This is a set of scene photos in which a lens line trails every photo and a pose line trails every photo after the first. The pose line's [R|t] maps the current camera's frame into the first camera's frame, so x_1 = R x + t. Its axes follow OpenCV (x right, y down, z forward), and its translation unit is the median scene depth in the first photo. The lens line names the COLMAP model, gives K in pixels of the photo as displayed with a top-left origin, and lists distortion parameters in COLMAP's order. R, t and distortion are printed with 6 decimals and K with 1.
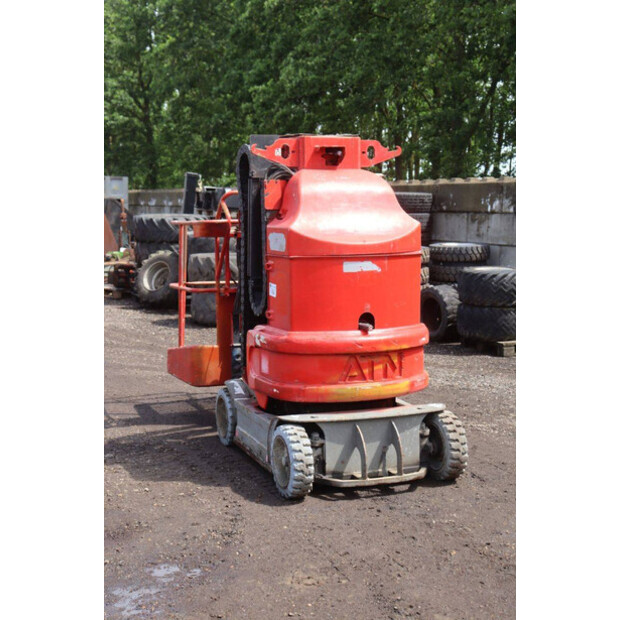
lens RADIAL K [[969.7, 0, 308.5], [0, 969.7, 311.2], [0, 0, 1]] dist [0.115062, 0.000000]
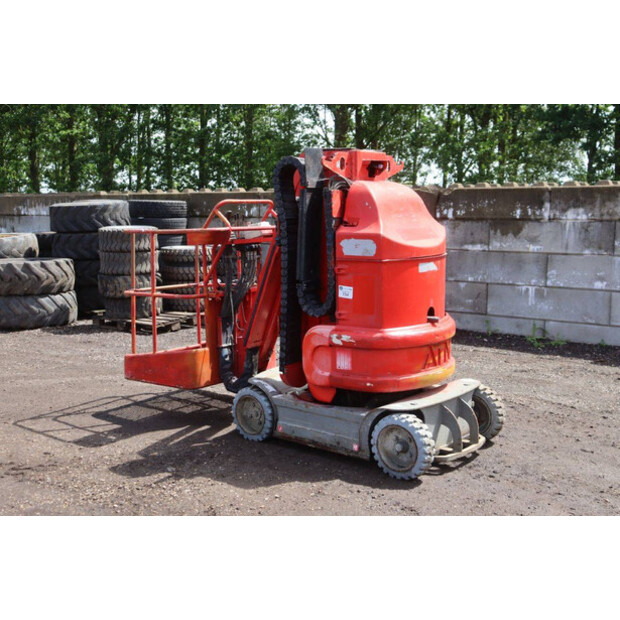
lens RADIAL K [[780.7, 0, 297.6], [0, 780.7, 308.1], [0, 0, 1]] dist [0.018797, 0.000000]
pose [[0.880967, -0.068421, 0.468204, -0.503841], [0.060566, 0.997656, 0.031832, -0.035721], [-0.469285, 0.000314, 0.883047, 0.263316]]
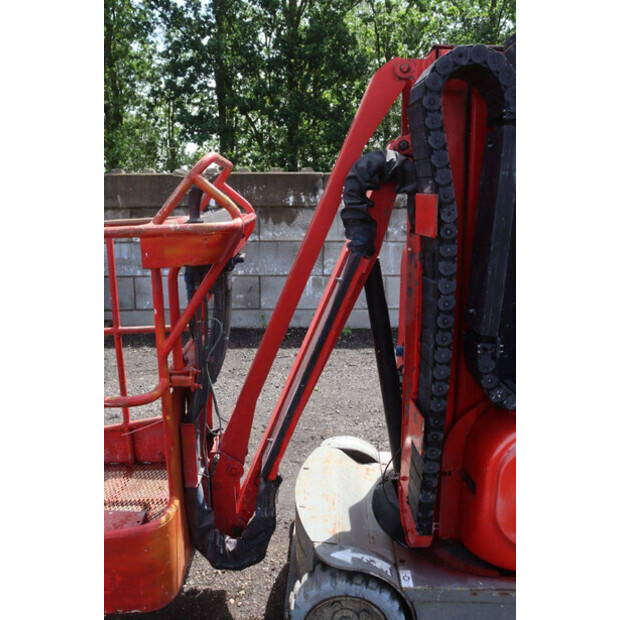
lens RADIAL K [[580.7, 0, 301.9], [0, 580.7, 309.4], [0, 0, 1]] dist [-0.070174, 0.000000]
pose [[0.399453, -0.175028, 0.899890, -0.375734], [0.107586, 0.983772, 0.143587, -0.106902], [-0.910419, 0.039459, 0.411802, 1.044150]]
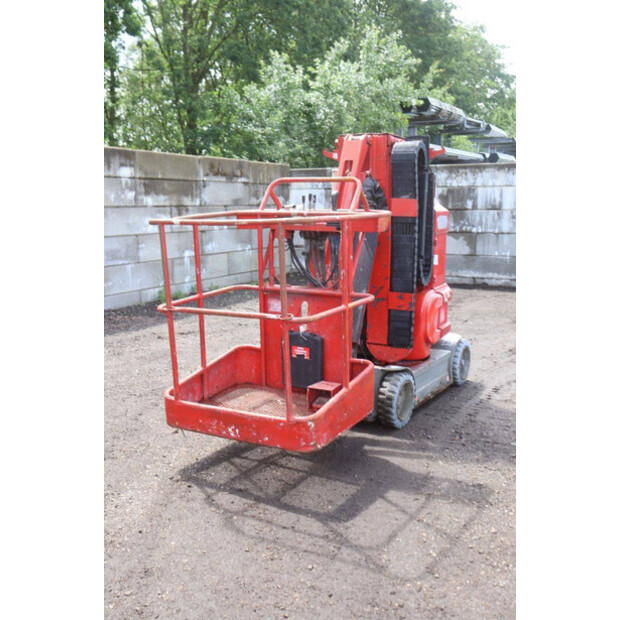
lens RADIAL K [[666.5, 0, 321.0], [0, 666.5, 324.4], [0, 0, 1]] dist [-0.032573, 0.000000]
pose [[-0.622776, -0.147917, 0.768290, -0.661515], [0.083074, 0.963914, 0.252919, -0.182808], [-0.777977, 0.221337, -0.588015, 1.711232]]
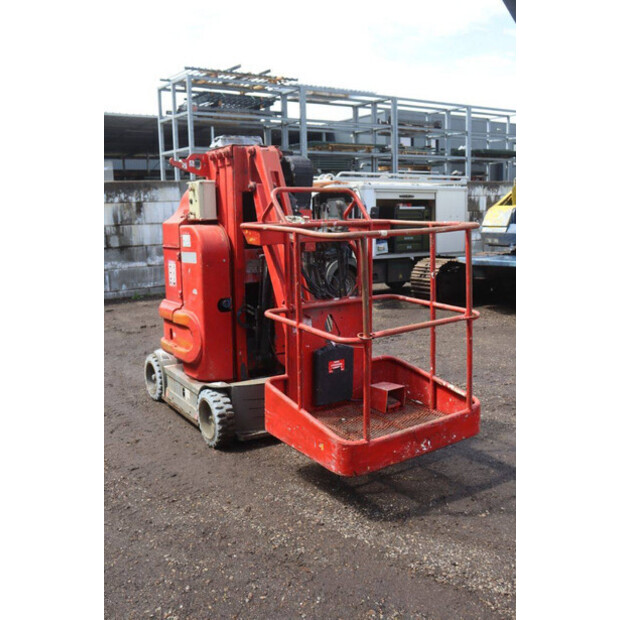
lens RADIAL K [[612.4, 0, 312.6], [0, 612.4, 310.1], [0, 0, 1]] dist [-0.077527, 0.000000]
pose [[-0.980191, 0.053681, -0.190642, 0.082199], [0.001001, 0.963898, 0.266271, -0.202561], [0.198053, 0.260806, -0.944857, 1.909533]]
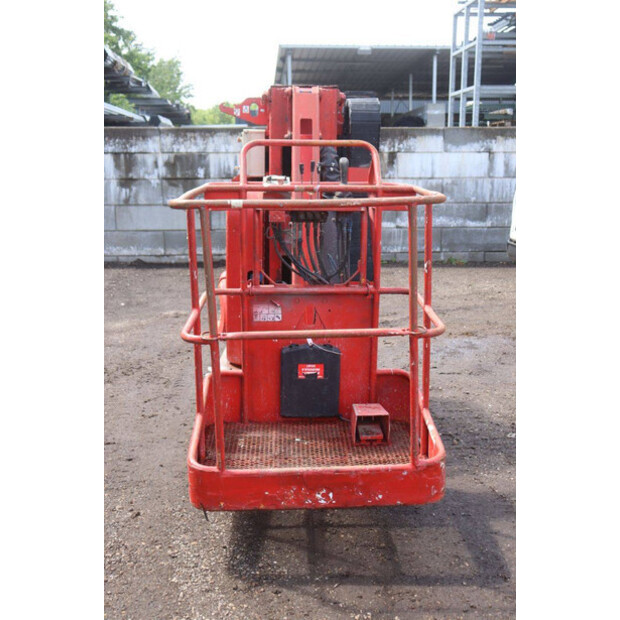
lens RADIAL K [[711.3, 0, 313.2], [0, 711.3, 313.9], [0, 0, 1]] dist [-0.003069, 0.000000]
pose [[-0.938560, -0.072653, 0.337382, -0.275569], [0.035149, 0.952383, 0.302871, -0.195933], [-0.343322, 0.296121, -0.891315, 1.823905]]
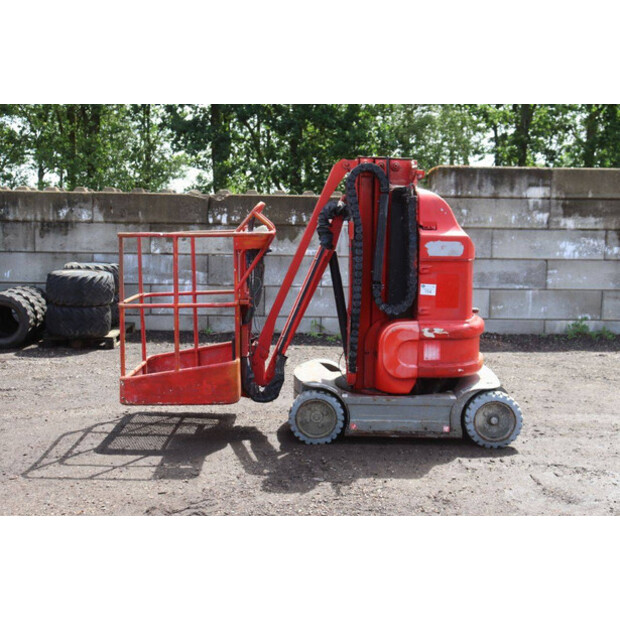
lens RADIAL K [[824.2, 0, 314.1], [0, 824.2, 306.4], [0, 0, 1]] dist [0.039467, 0.000000]
pose [[0.392563, -0.099005, 0.914381, -1.040611], [0.090701, 0.993510, 0.068632, -0.085189], [-0.915242, 0.055993, 0.398995, 0.743250]]
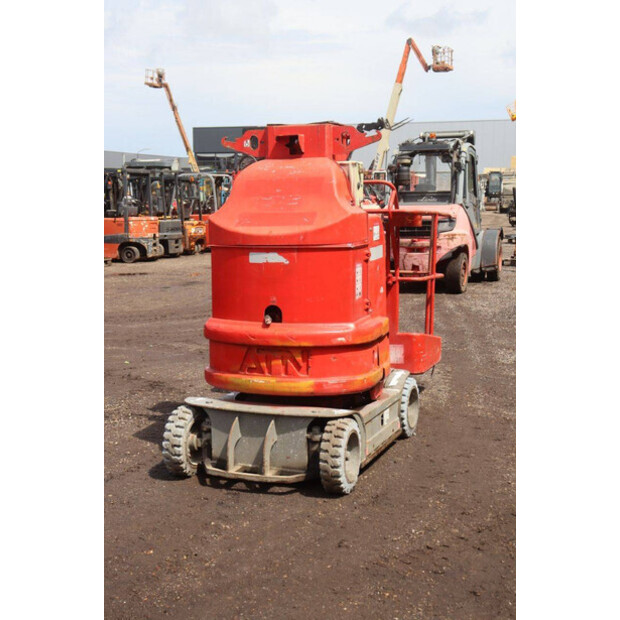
lens RADIAL K [[896.8, 0, 308.1], [0, 896.8, 311.9], [0, 0, 1]] dist [0.059654, 0.000000]
pose [[0.740735, 0.081166, -0.666876, 0.683699], [-0.067234, 0.996647, 0.046621, -0.036135], [0.668424, 0.010303, 0.743709, 0.351395]]
